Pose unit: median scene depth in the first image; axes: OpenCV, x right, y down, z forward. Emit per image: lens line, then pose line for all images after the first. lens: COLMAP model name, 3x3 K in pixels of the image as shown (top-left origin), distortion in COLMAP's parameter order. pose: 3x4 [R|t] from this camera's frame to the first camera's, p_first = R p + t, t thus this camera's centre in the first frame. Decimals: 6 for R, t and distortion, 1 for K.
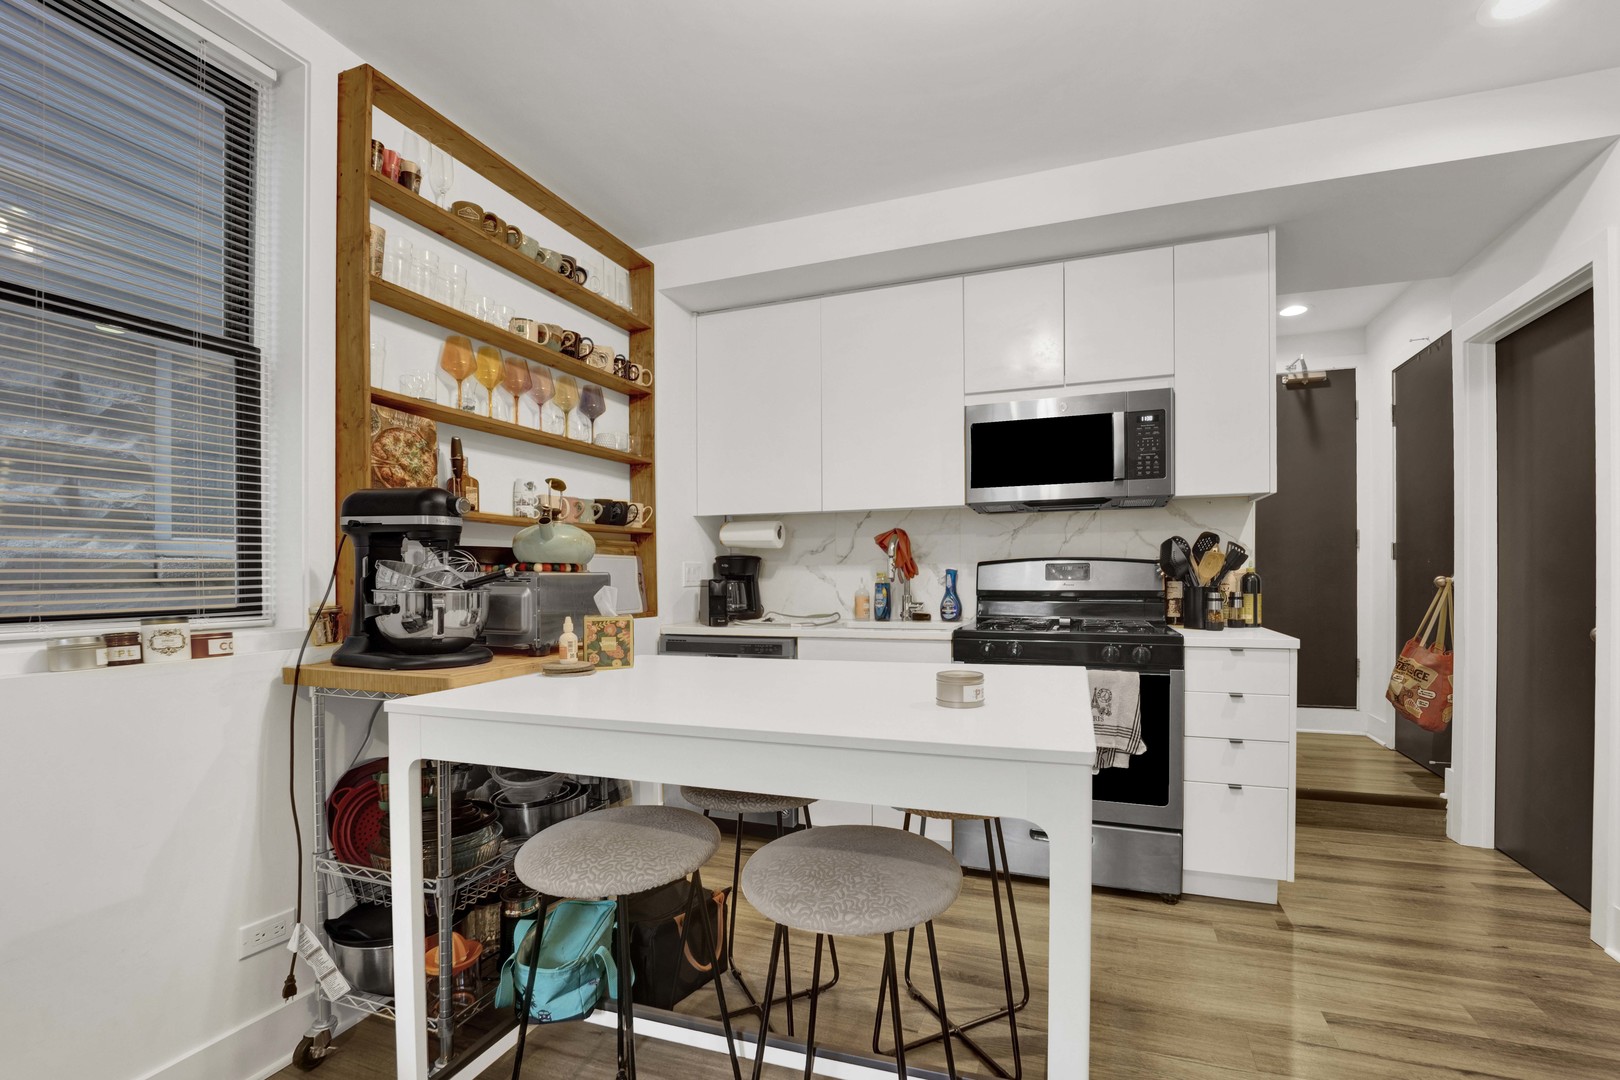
lens RADIAL K [[667.8, 0, 823.5], [0, 667.8, 583.4], [0, 0, 1]] dist [-0.021385, -0.000449]
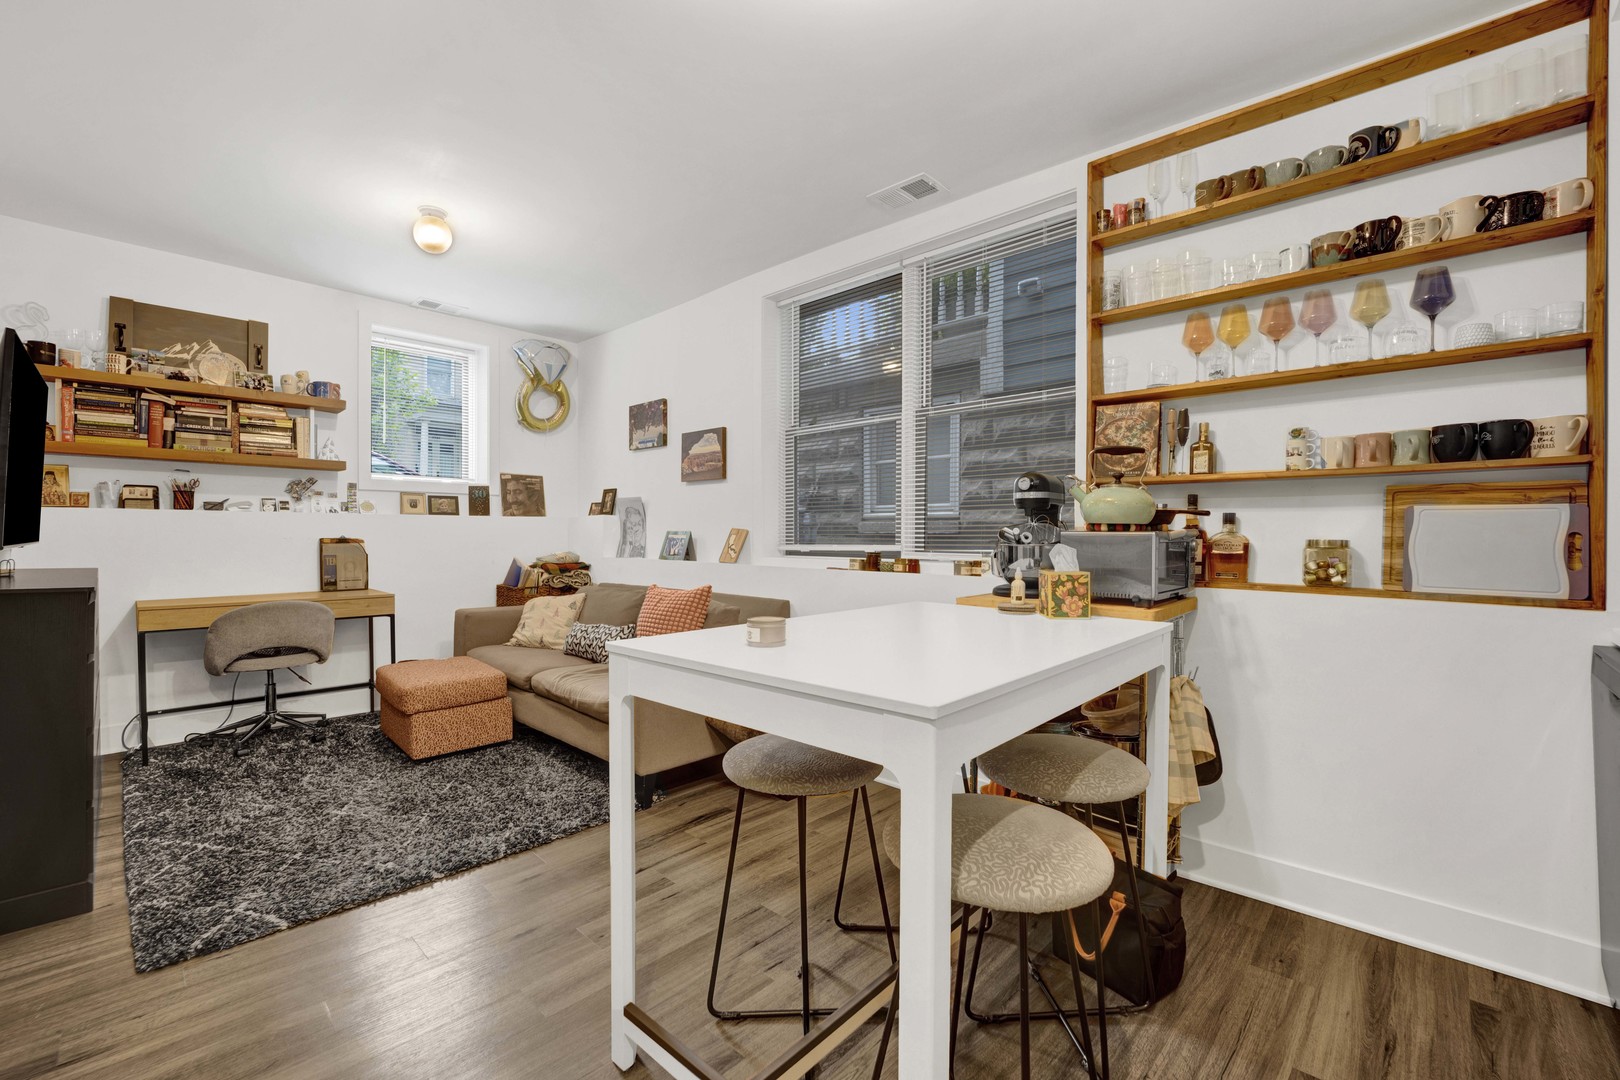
lens RADIAL K [[674.7, 0, 805.1], [0, 674.7, 540.0], [0, 0, 1]] dist [-0.019708, -0.000733]
pose [[-0.368357, 0.013618, -0.929585, 0.579399], [-0.013182, 0.999716, 0.019869, -0.012569], [0.929591, 0.019573, -0.368073, 0.667213]]
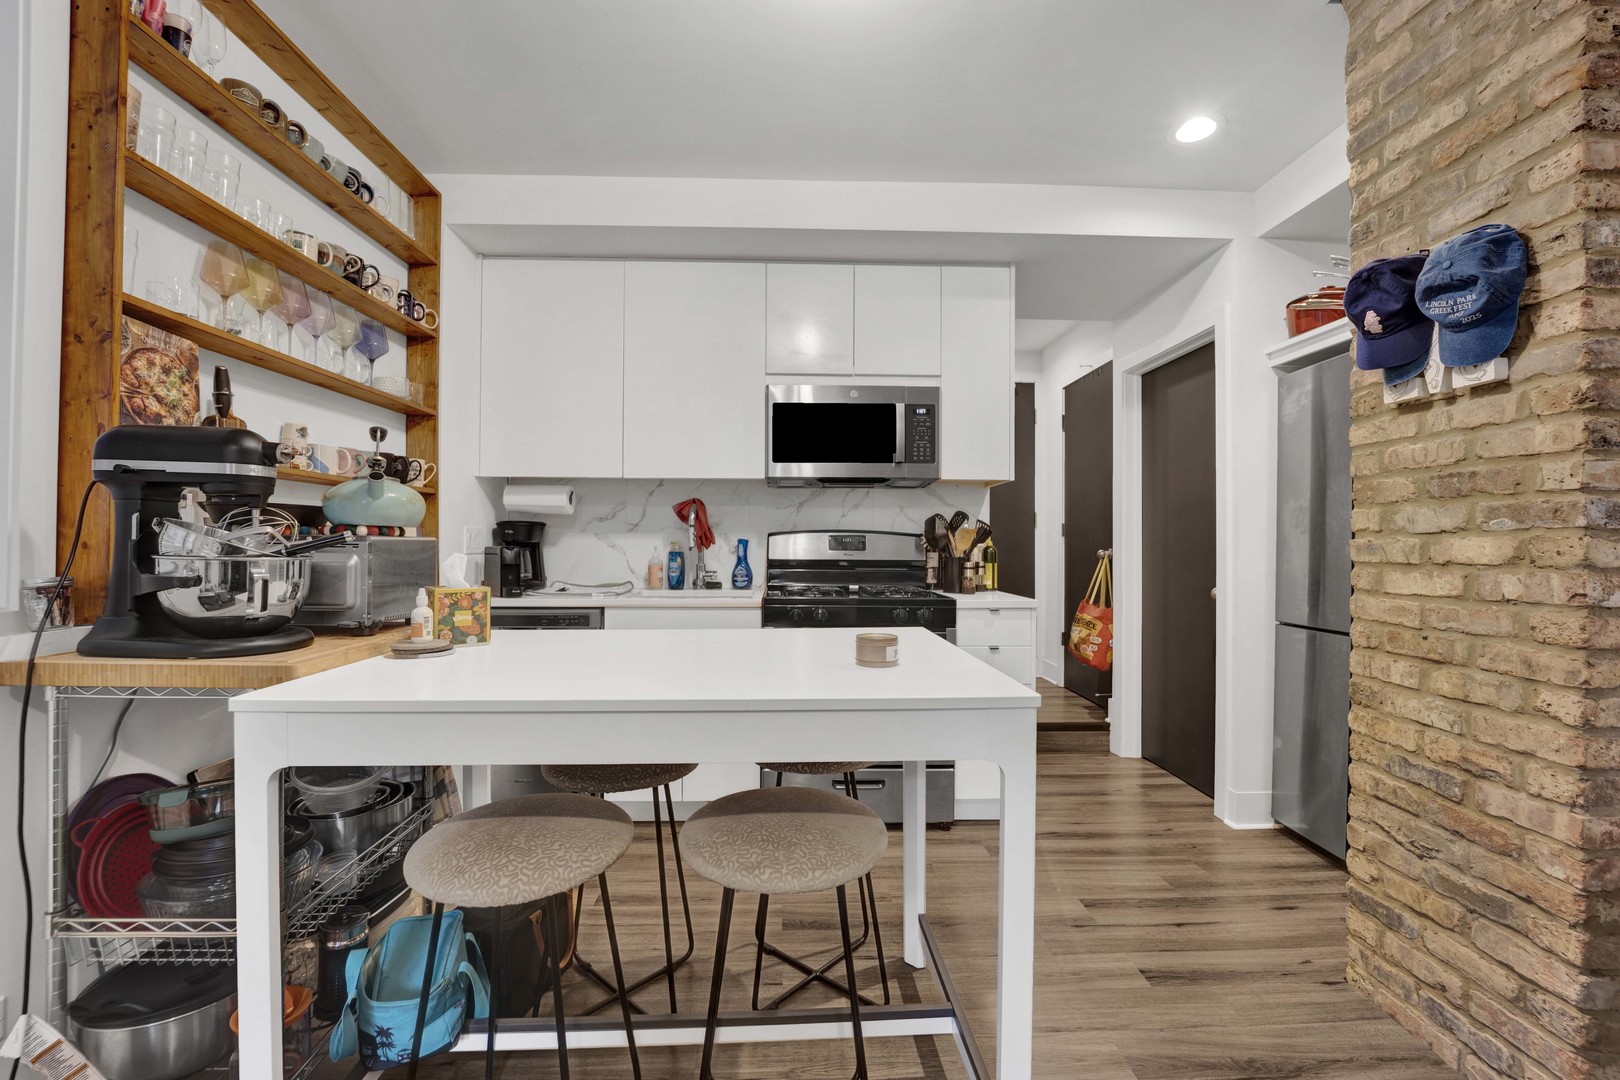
lens RADIAL K [[660.3, 0, 773.3], [0, 660.3, 542.9], [0, 0, 1]] dist [-0.021602, 0.000302]
pose [[0.935087, 0.012707, 0.354191, -0.164778], [-0.007817, 0.999853, -0.015233, 0.000090], [-0.354332, 0.011475, 0.935049, 0.022688]]
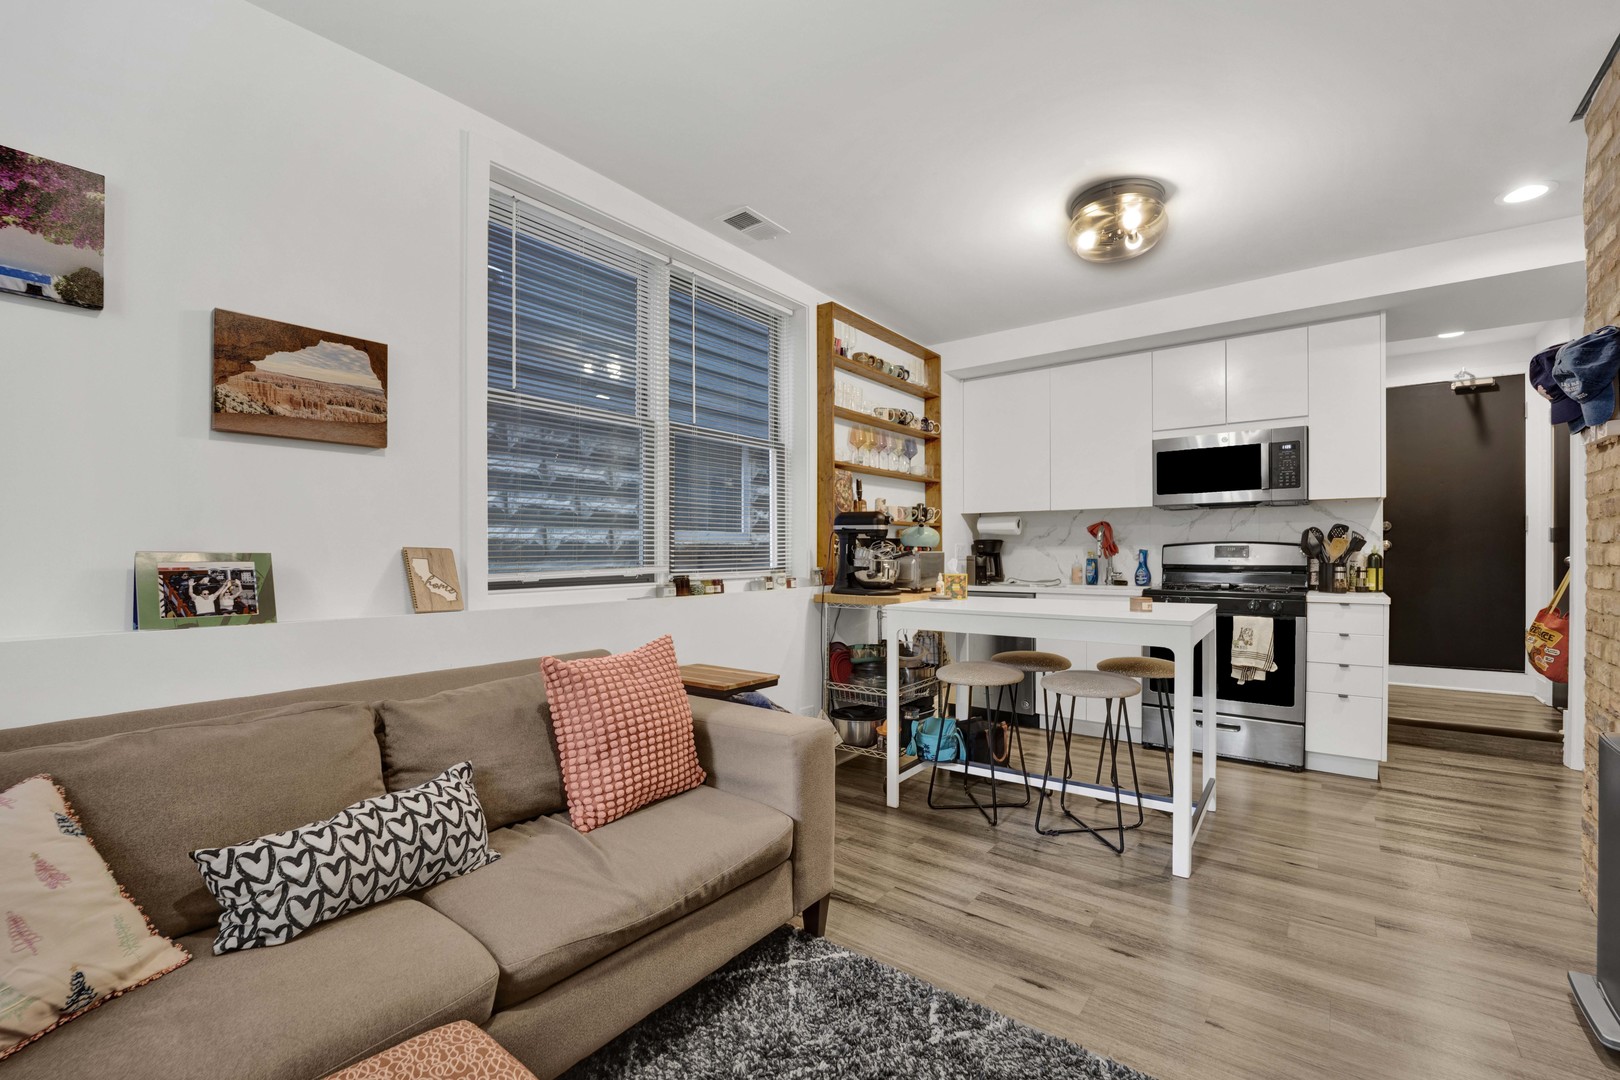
lens RADIAL K [[668.3, 0, 825.9], [0, 668.3, 555.5], [0, 0, 1]] dist [-0.032930, 0.000115]
pose [[0.964769, 0.006596, -0.263015, -0.114706], [-0.007947, 0.999960, -0.004072, 0.003862], [0.262978, 0.006018, 0.964783, -0.696307]]
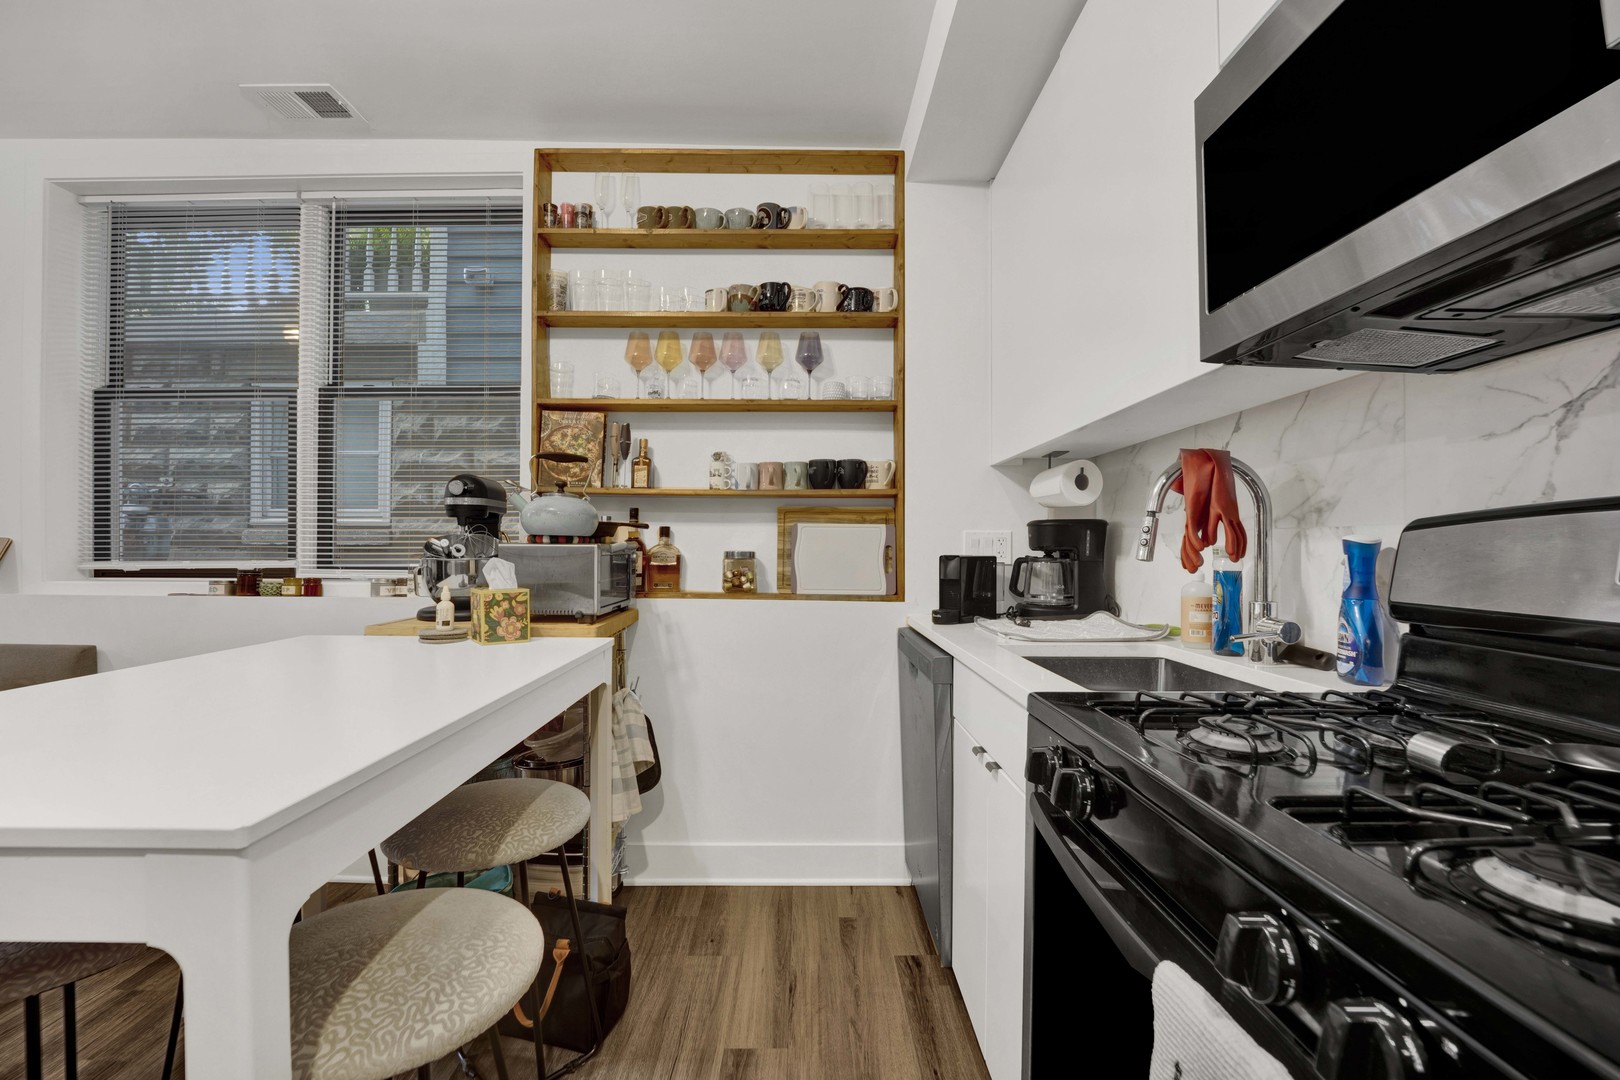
lens RADIAL K [[689.8, 0, 806.2], [0, 689.8, 549.3], [0, 0, 1]] dist [-0.022877, 0.000113]
pose [[0.376491, 0.010275, -0.926363, 0.519488], [-0.018835, 0.999817, 0.003435, -0.013247], [0.926229, 0.016155, 0.376616, 0.682000]]
